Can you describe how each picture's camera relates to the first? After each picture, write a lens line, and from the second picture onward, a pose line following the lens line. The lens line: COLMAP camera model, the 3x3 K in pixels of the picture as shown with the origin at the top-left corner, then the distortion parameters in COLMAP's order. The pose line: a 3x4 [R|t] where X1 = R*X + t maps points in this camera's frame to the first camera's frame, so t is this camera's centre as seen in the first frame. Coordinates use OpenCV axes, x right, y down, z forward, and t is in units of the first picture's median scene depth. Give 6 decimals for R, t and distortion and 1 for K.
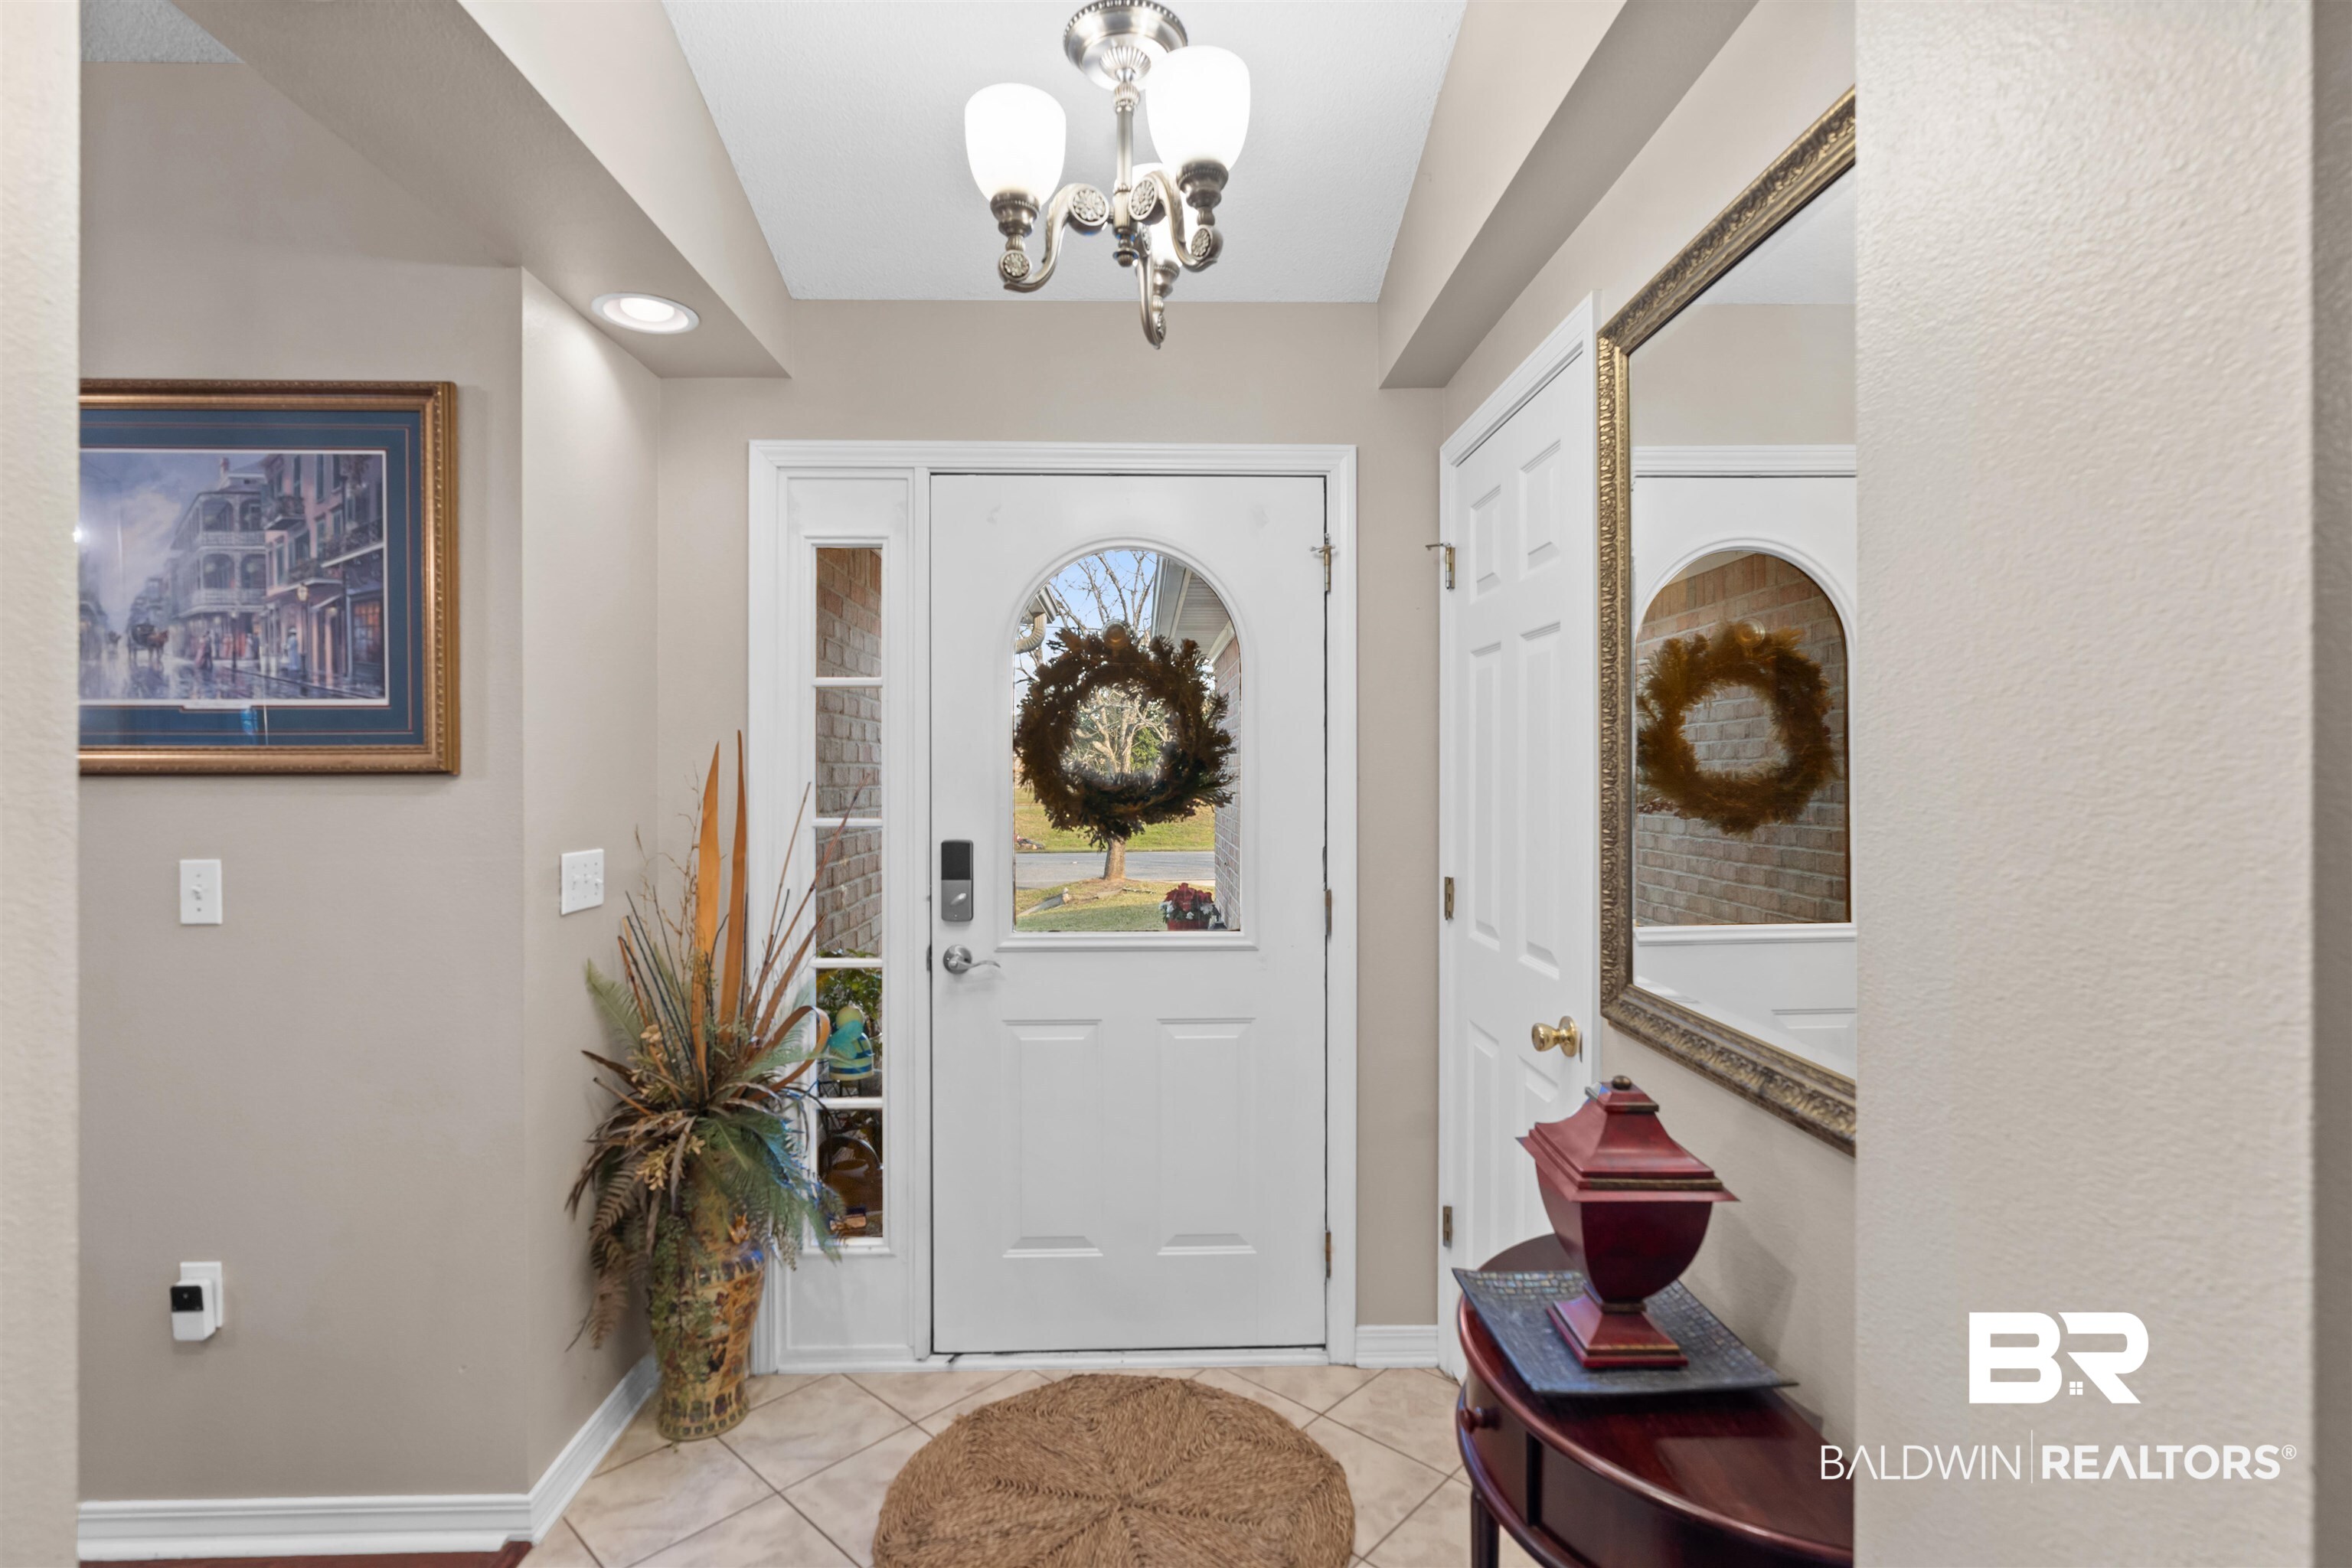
lens RADIAL K [[1119.2, 0, 1172.2], [0, 1119.2, 774.1], [0, 0, 1]] dist [-0.011198, 0.000174]
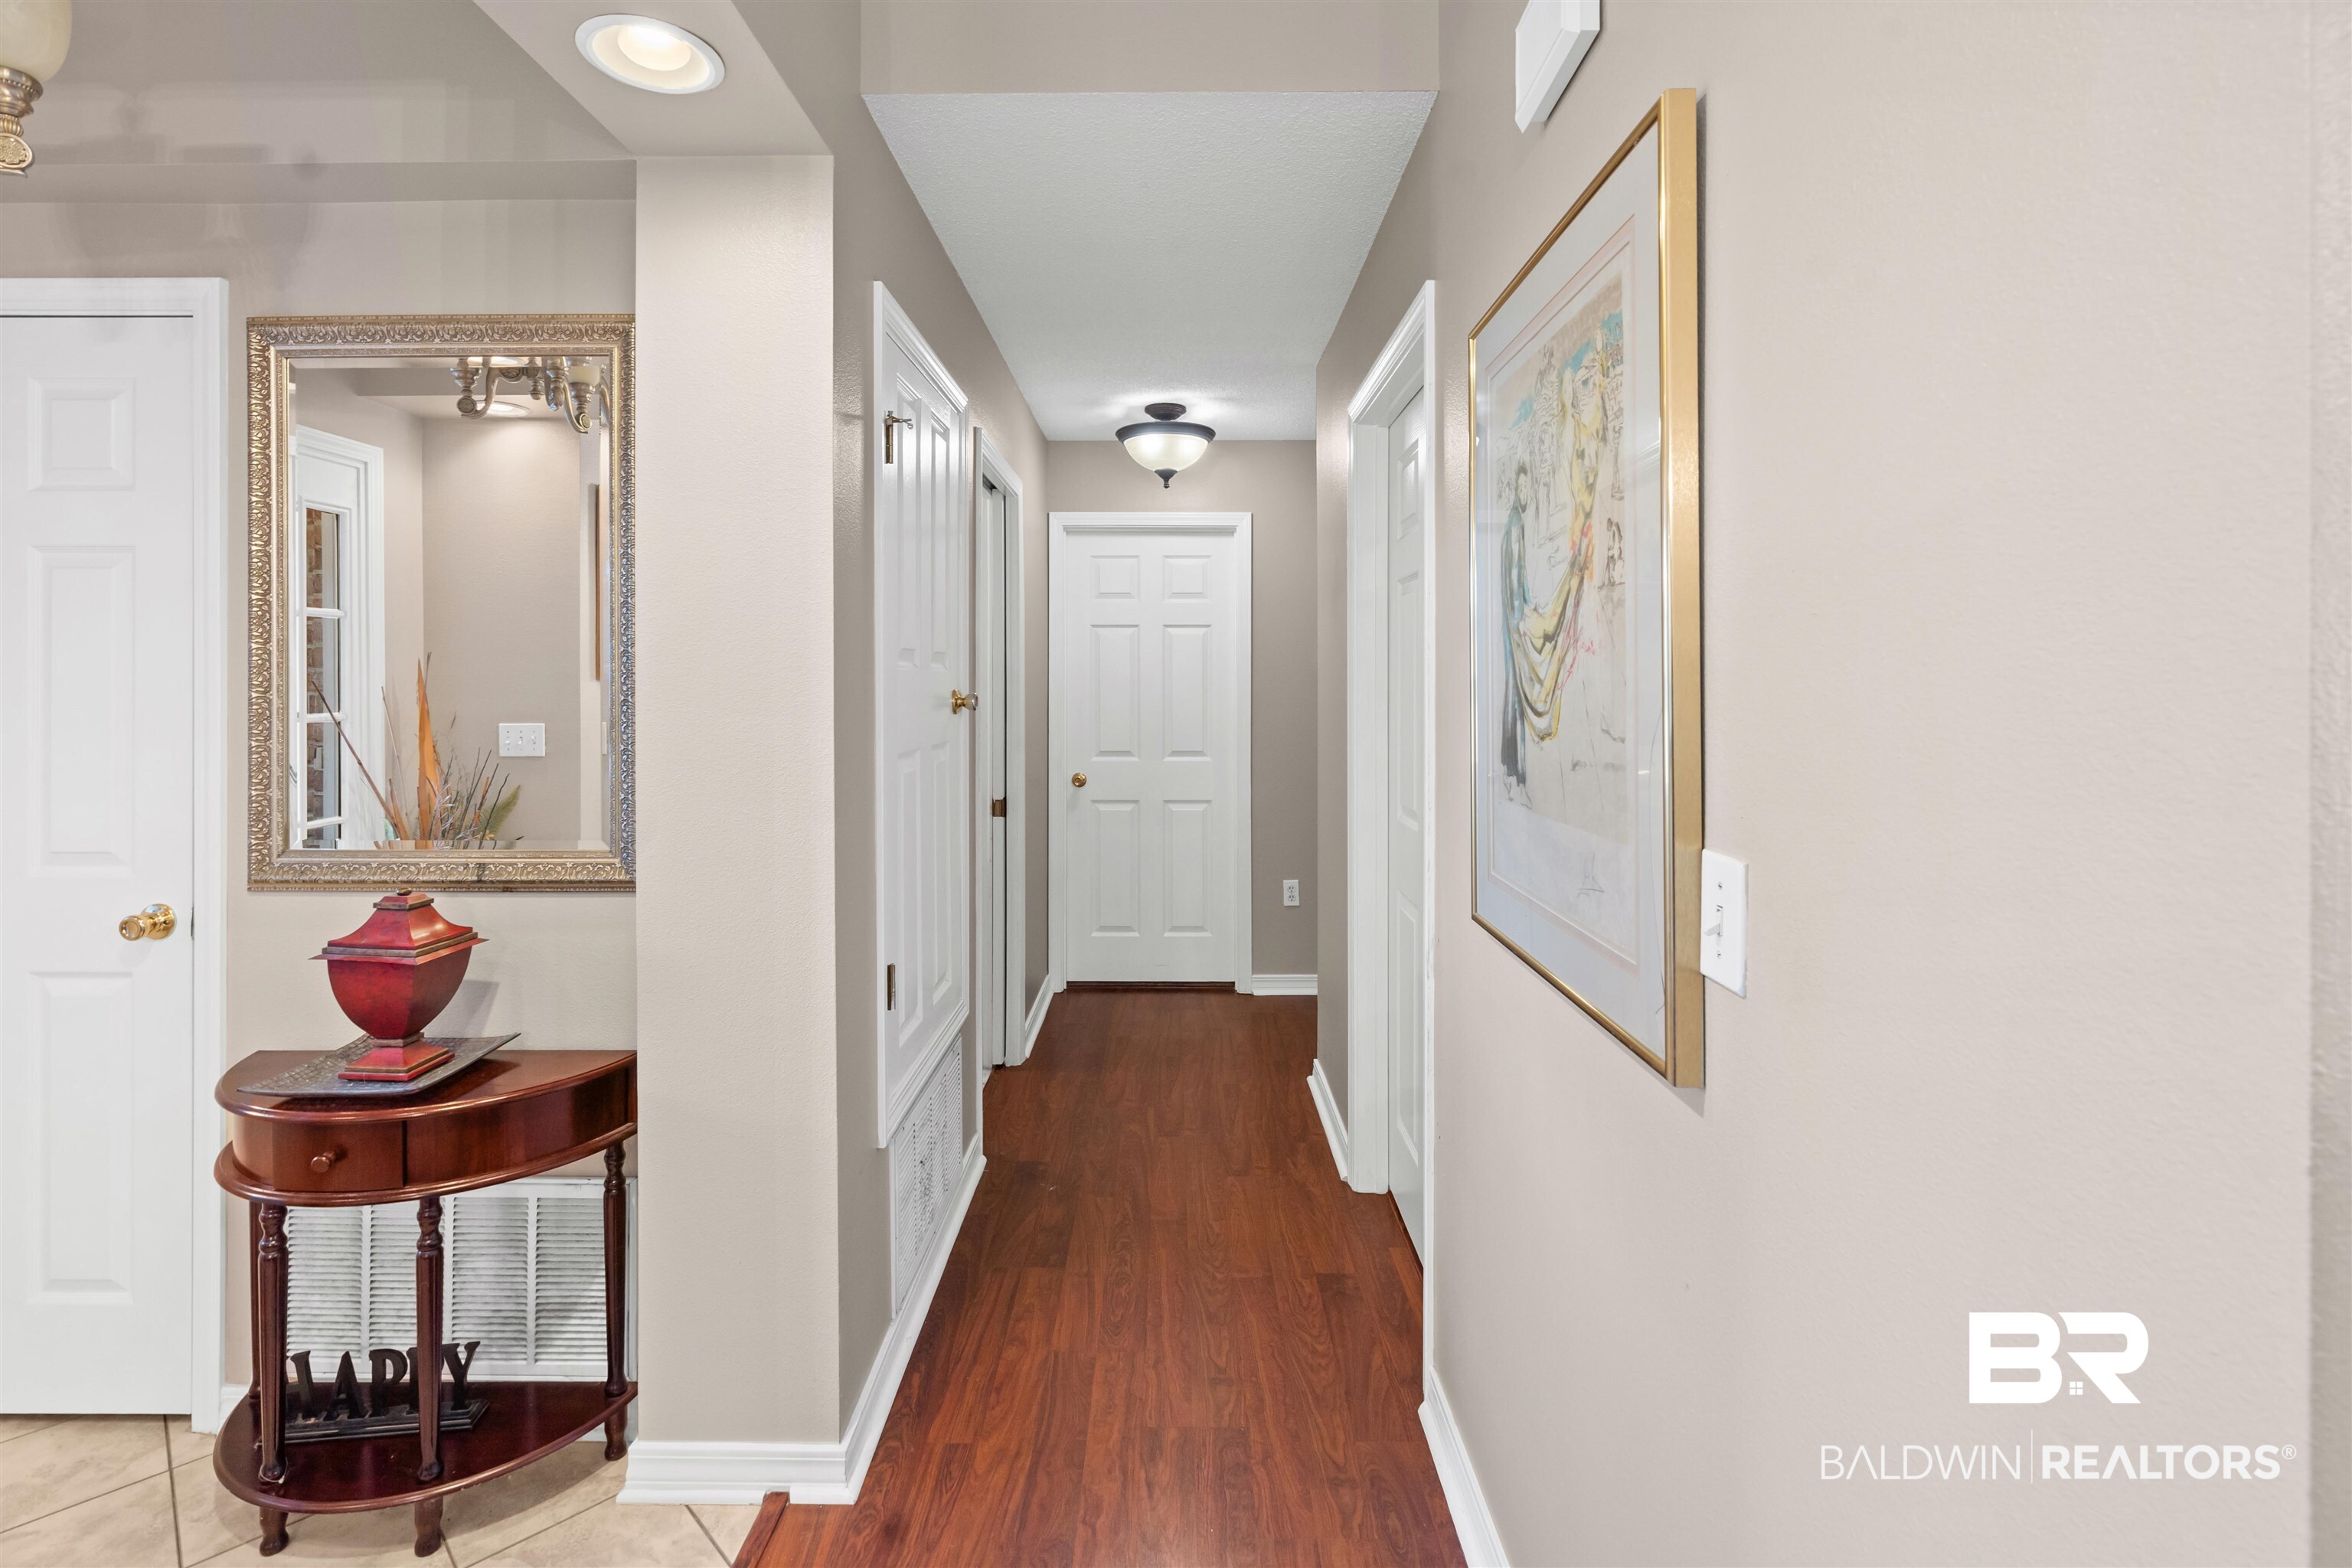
lens RADIAL K [[1106.2, 0, 1179.6], [0, 1106.2, 679.5], [0, 0, 1]] dist [-0.000598, -0.000409]
pose [[0.036712, 0.001008, 0.999325, -0.573017], [0.002499, 0.999996, -0.001101, 0.000218], [-0.999323, 0.002537, 0.036710, -0.048010]]
